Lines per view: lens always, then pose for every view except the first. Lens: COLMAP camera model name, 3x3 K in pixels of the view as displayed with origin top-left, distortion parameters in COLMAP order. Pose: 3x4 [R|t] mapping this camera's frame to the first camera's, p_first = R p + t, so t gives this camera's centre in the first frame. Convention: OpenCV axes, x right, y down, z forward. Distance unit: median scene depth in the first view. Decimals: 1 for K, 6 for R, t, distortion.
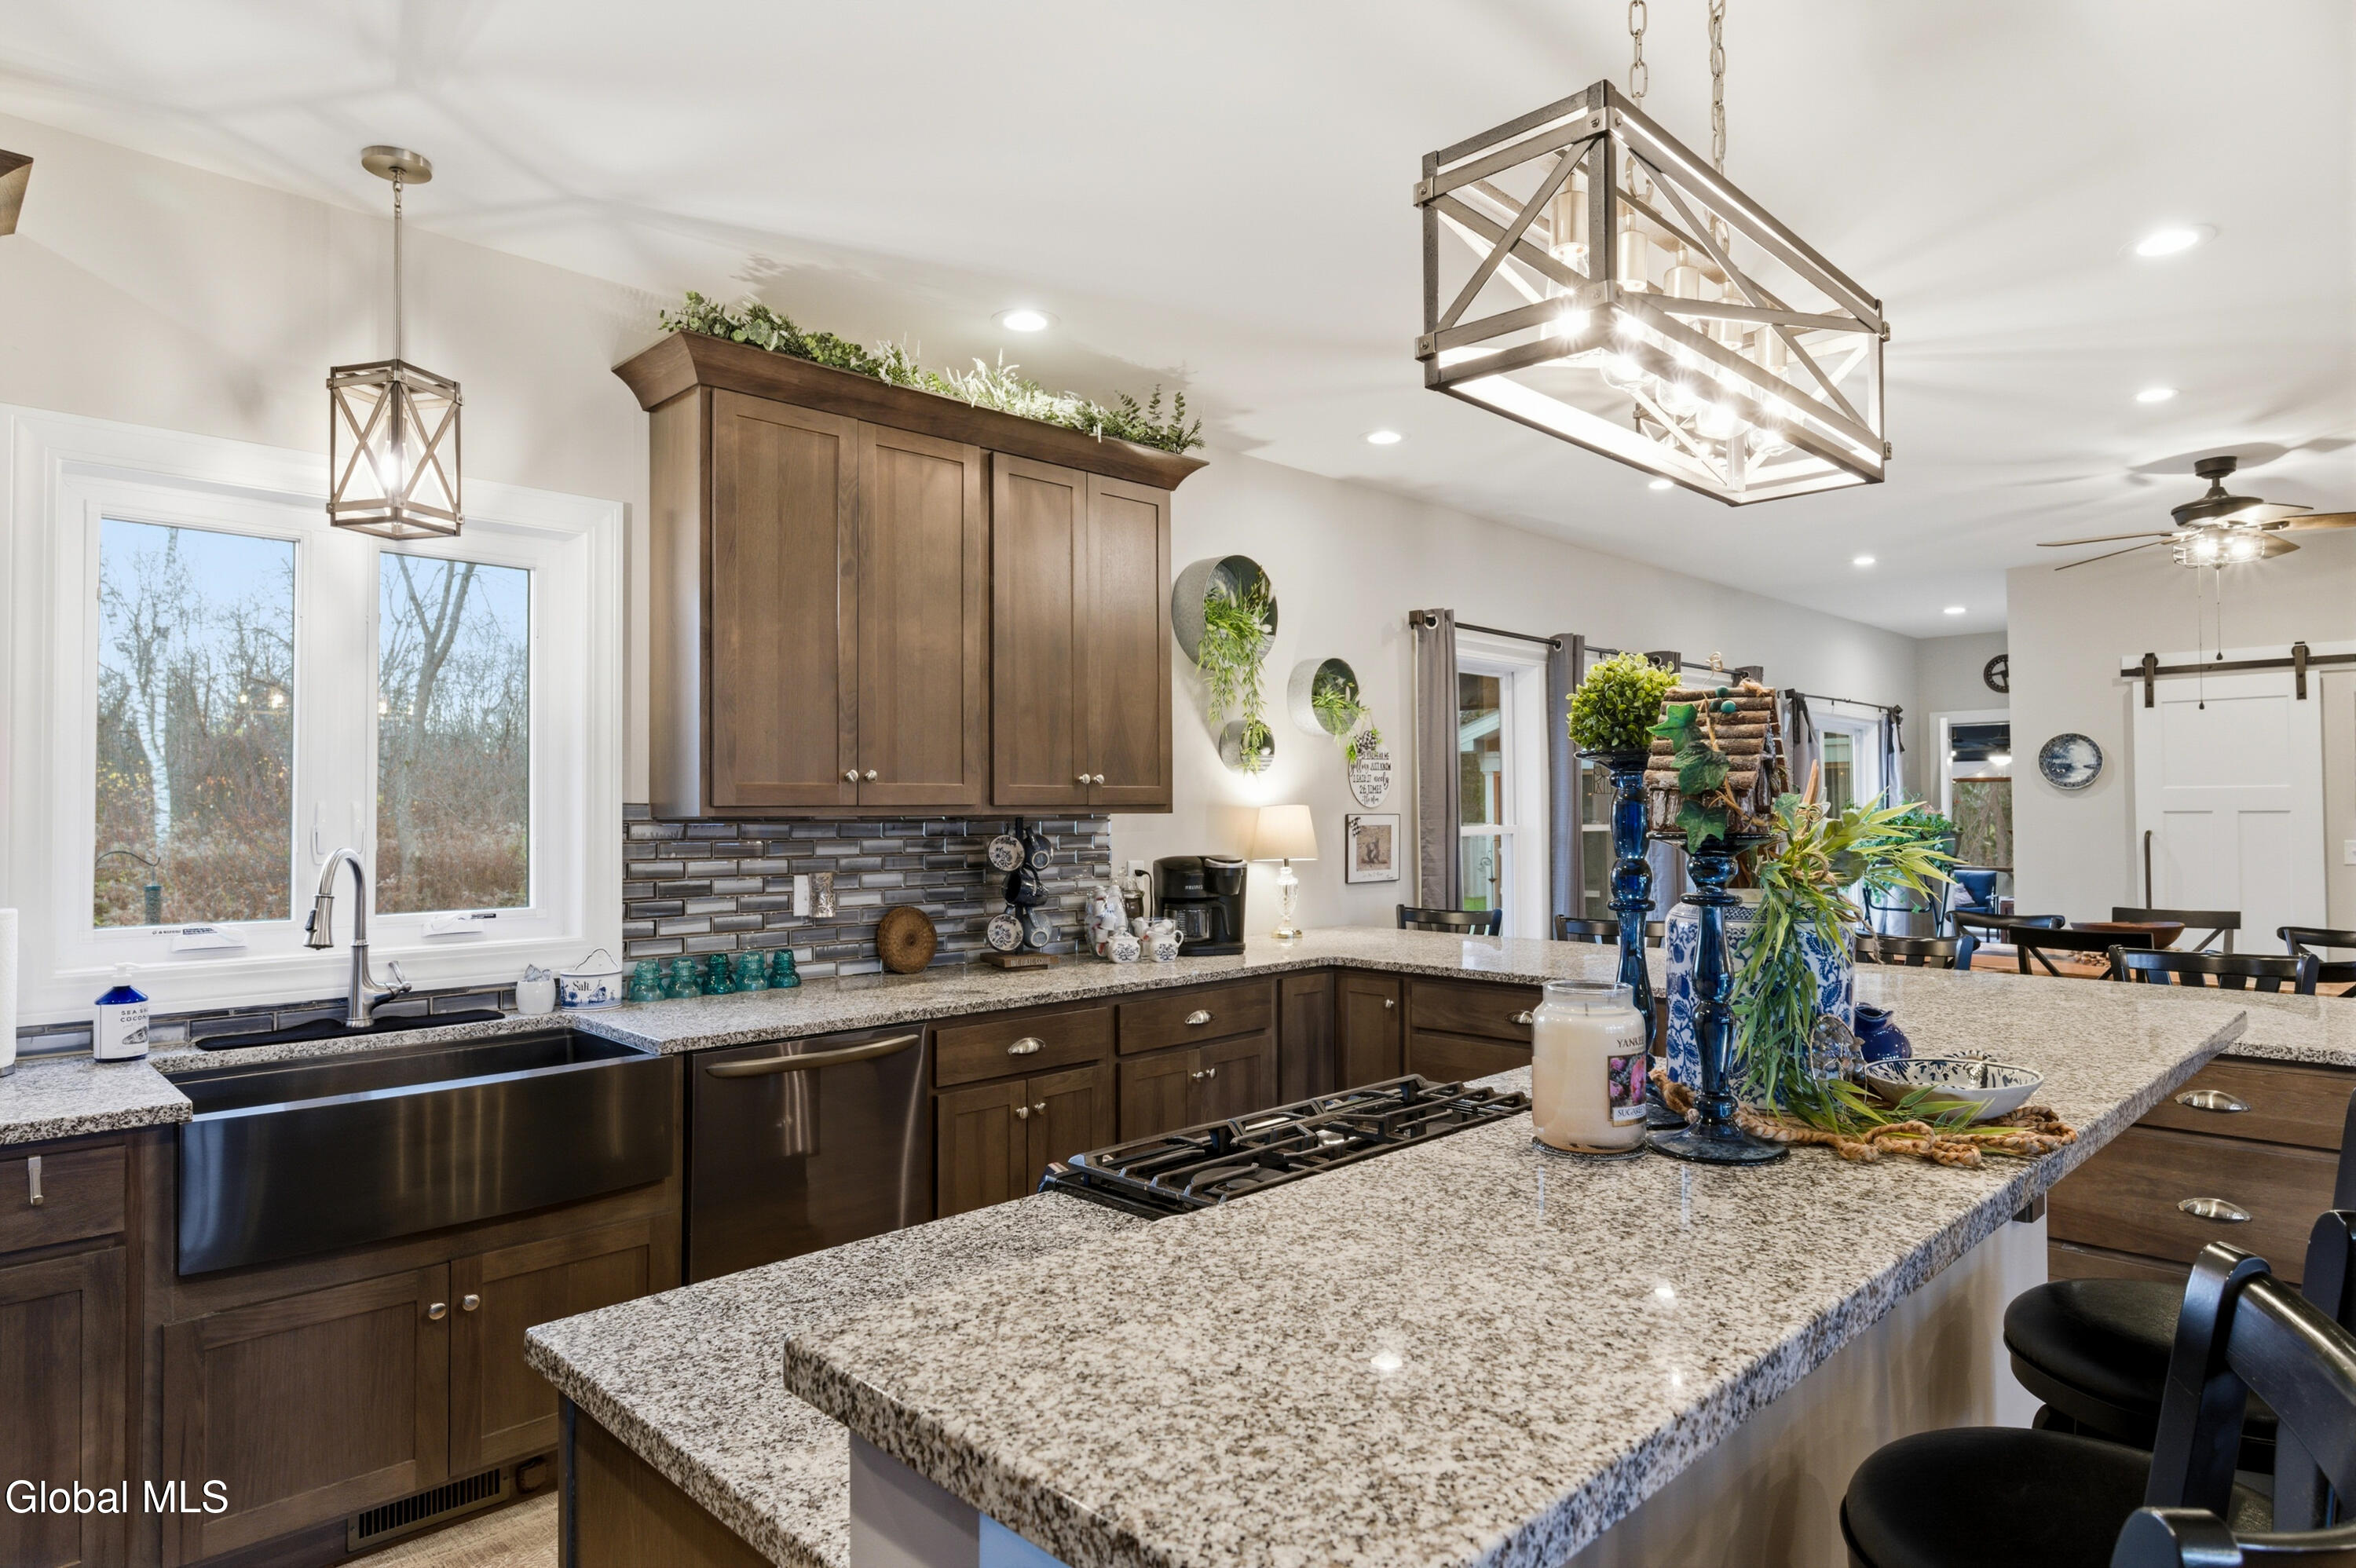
lens RADIAL K [[1348.9, 0, 1203.2], [0, 1348.9, 790.0], [0, 0, 1]] dist [-0.009898, 0.000967]
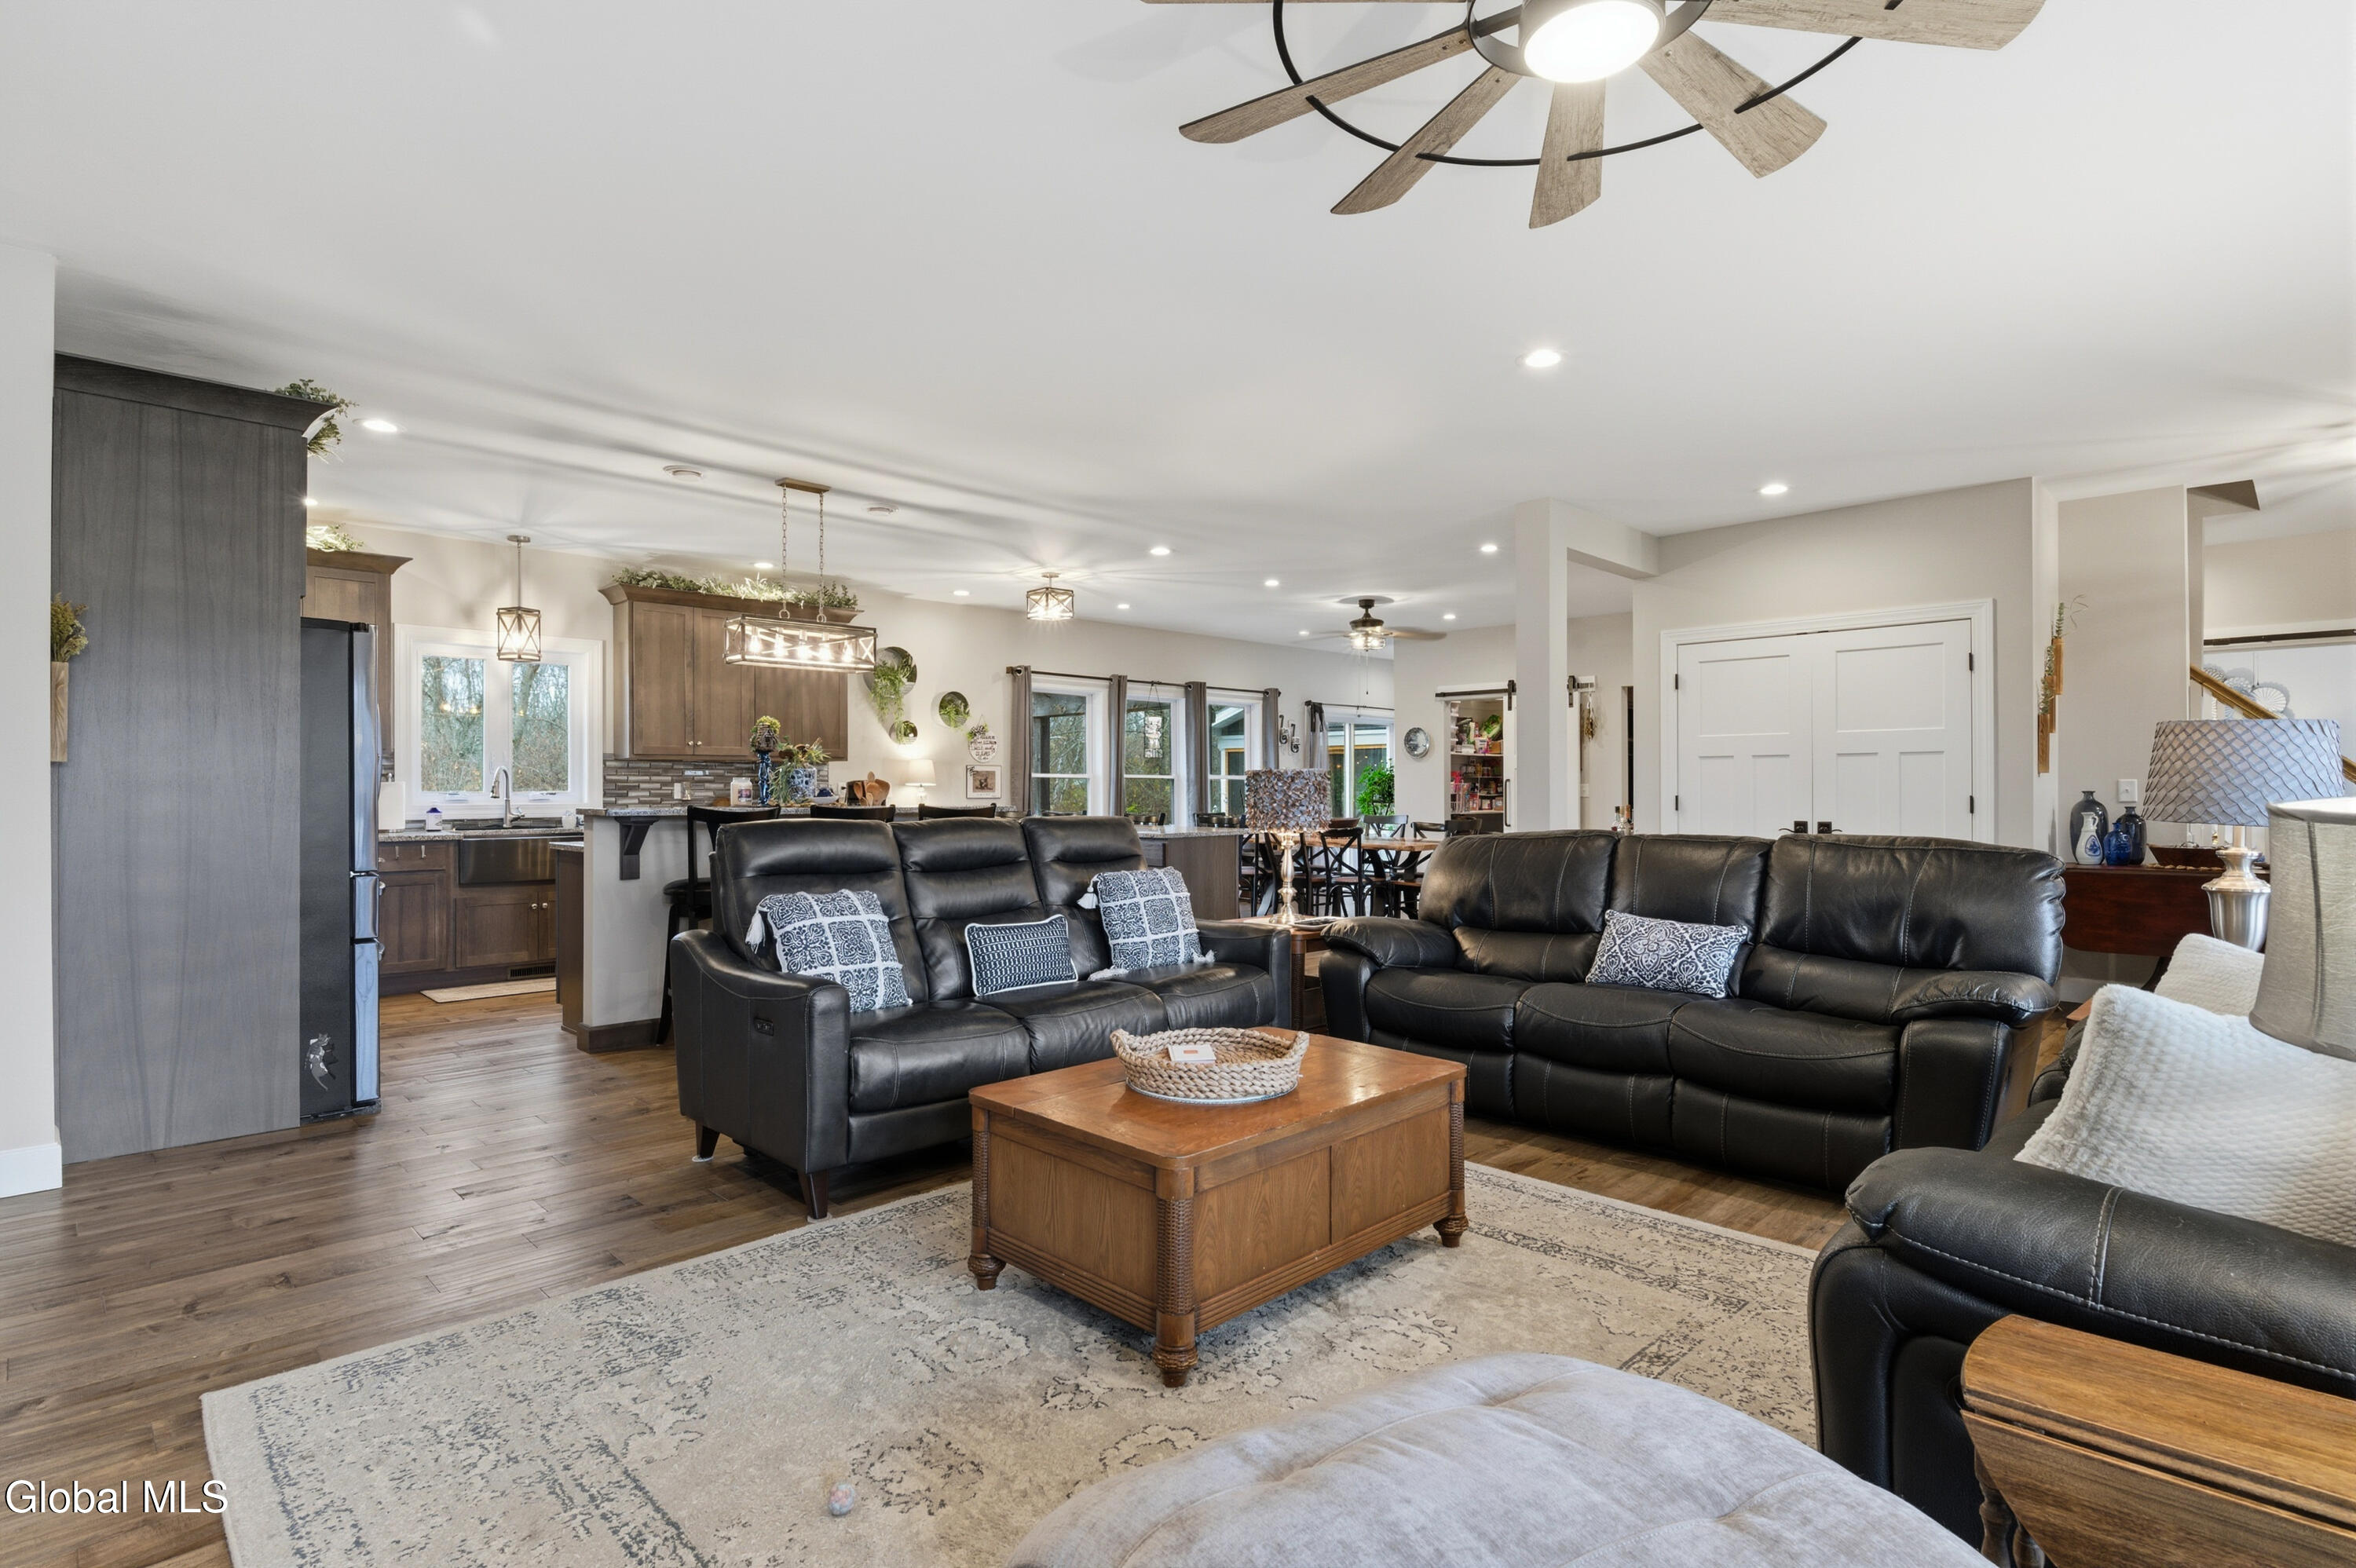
lens RADIAL K [[1158.4, 0, 1188.0], [0, 1158.4, 790.1], [0, 0, 1]] dist [-0.005689, 0.000318]
pose [[0.999975, 0.005189, -0.004716, 0.671377], [-0.005095, 0.999790, 0.019849, 0.028491], [0.004818, -0.019824, 0.999792, -1.170174]]
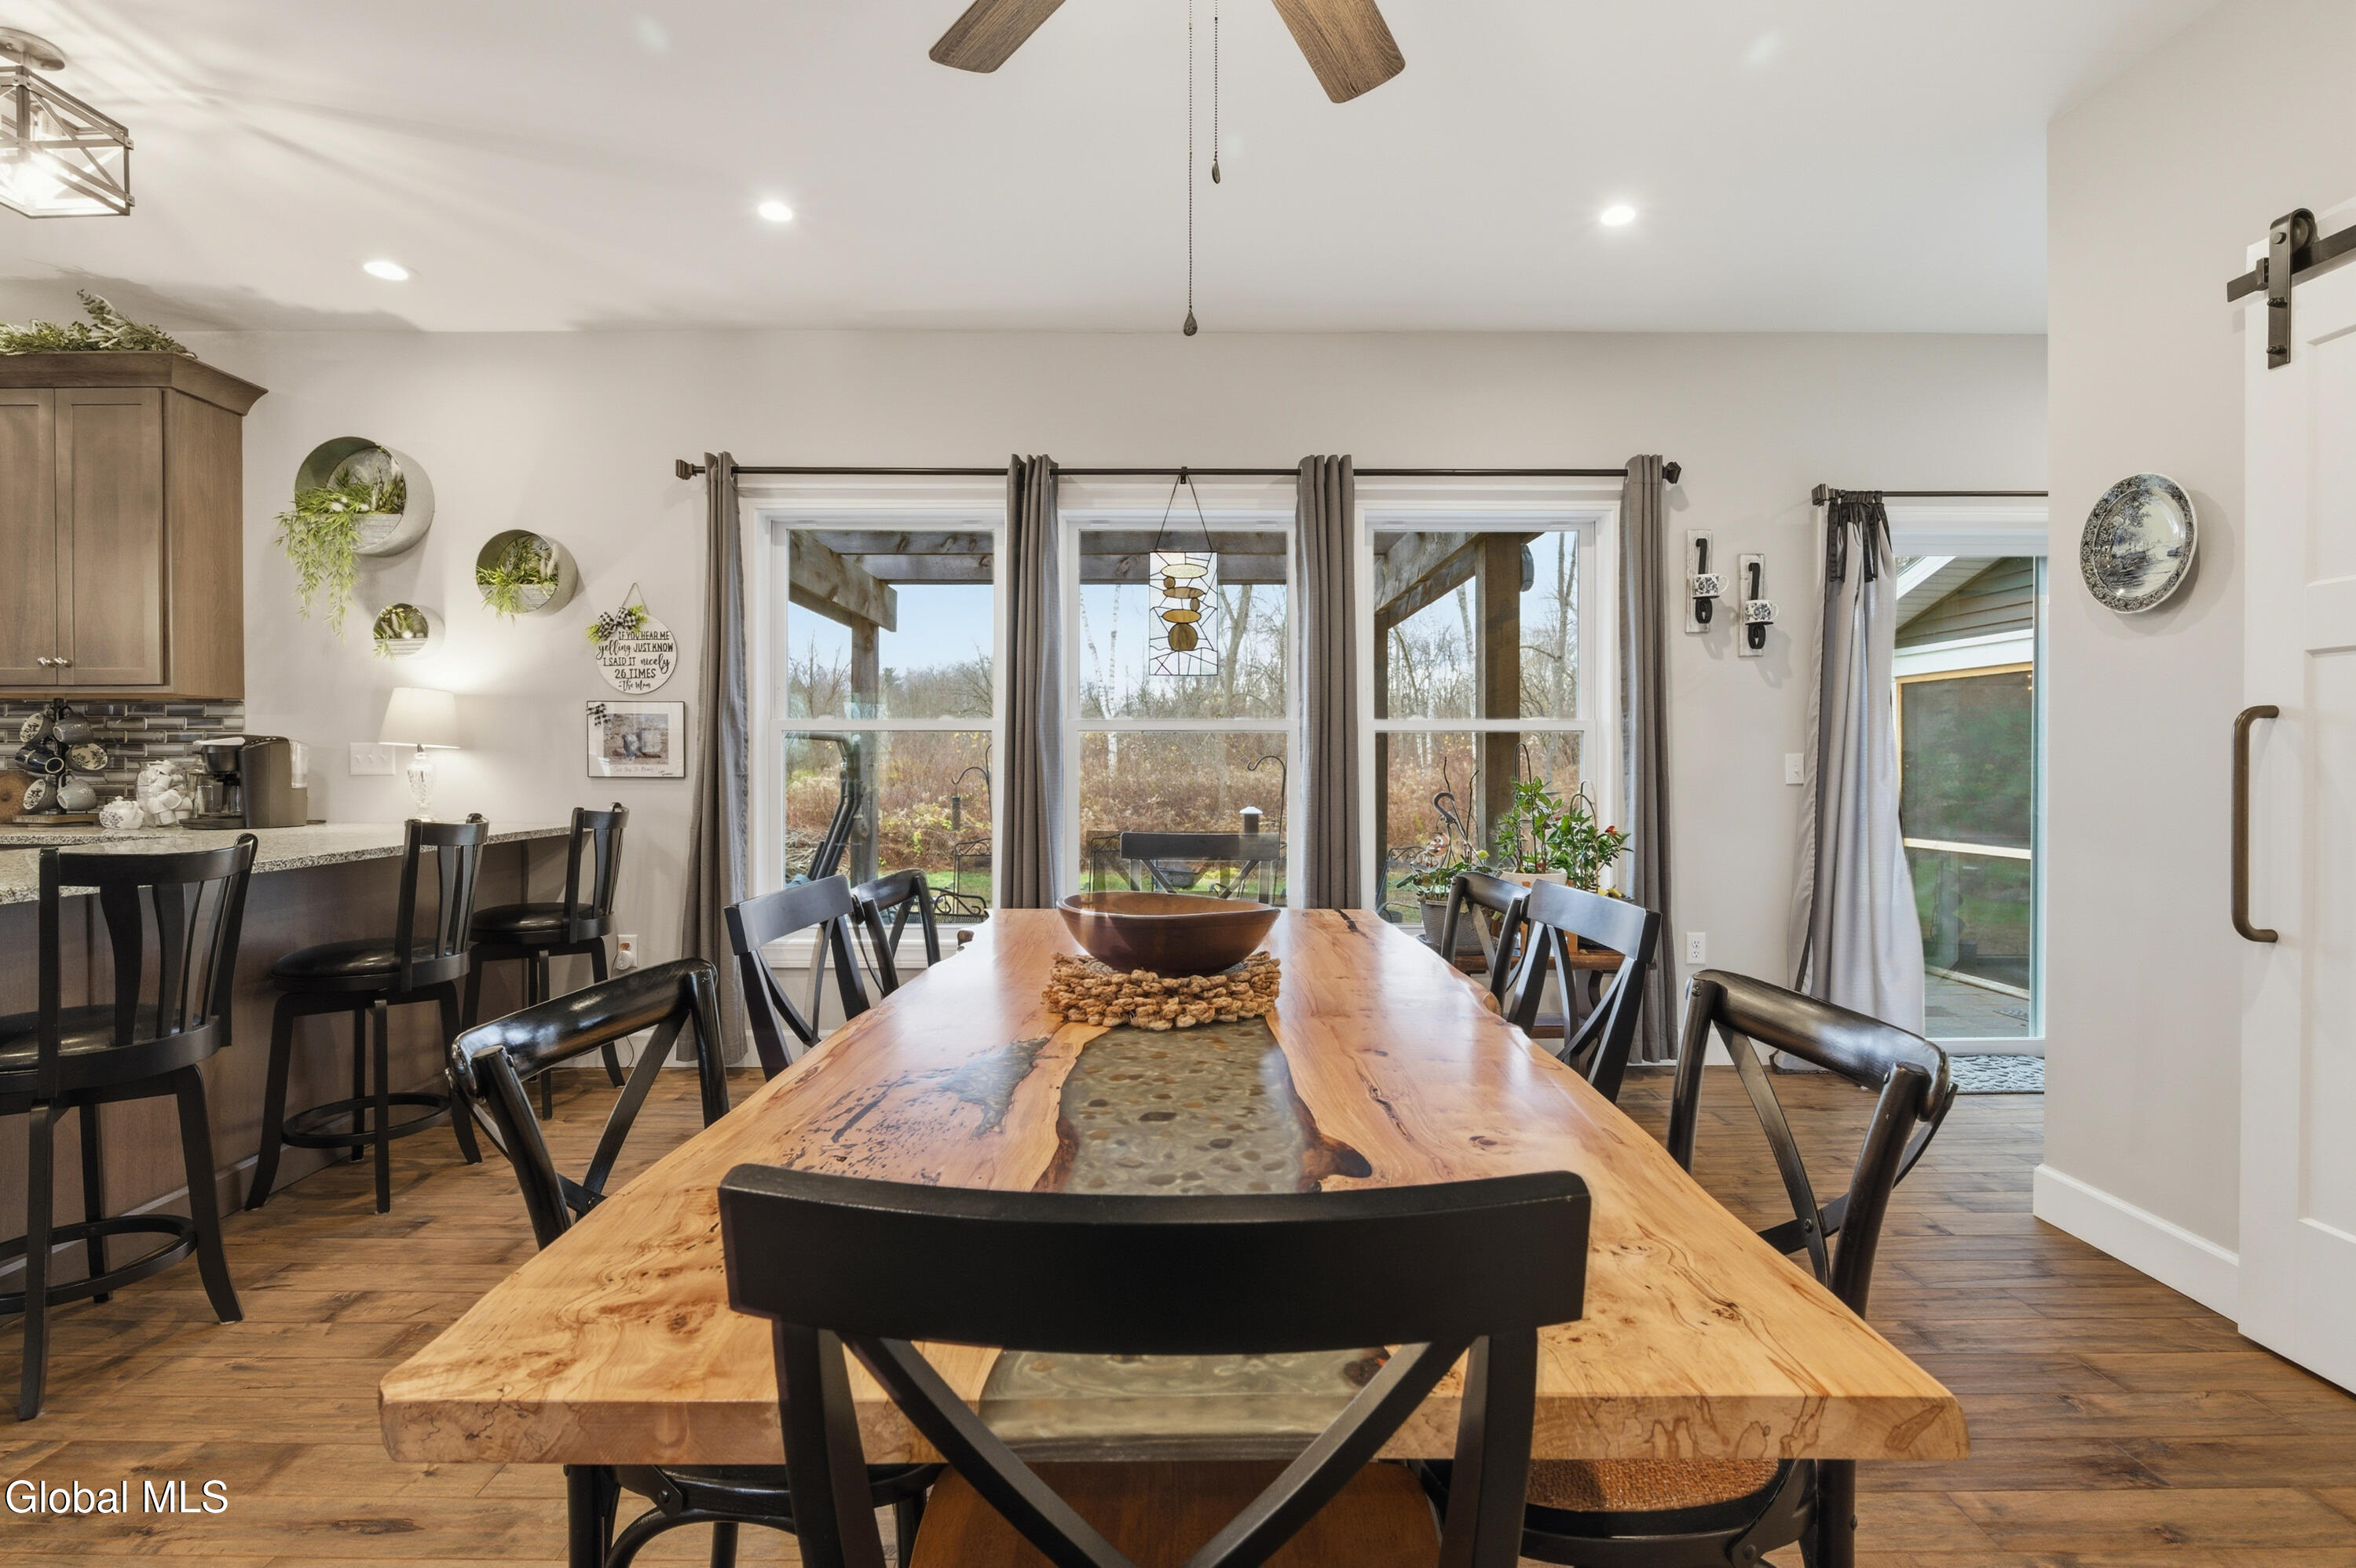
lens RADIAL K [[1130.4, 0, 1178.0], [0, 1130.4, 784.0], [0, 0, 1]] dist [-0.011343, 0.000038]
pose [[0.707086, 0.015674, -0.706954, 1.348989], [0.006046, 0.999584, 0.028209, 0.079918], [0.707101, -0.024221, 0.706697, 1.087544]]
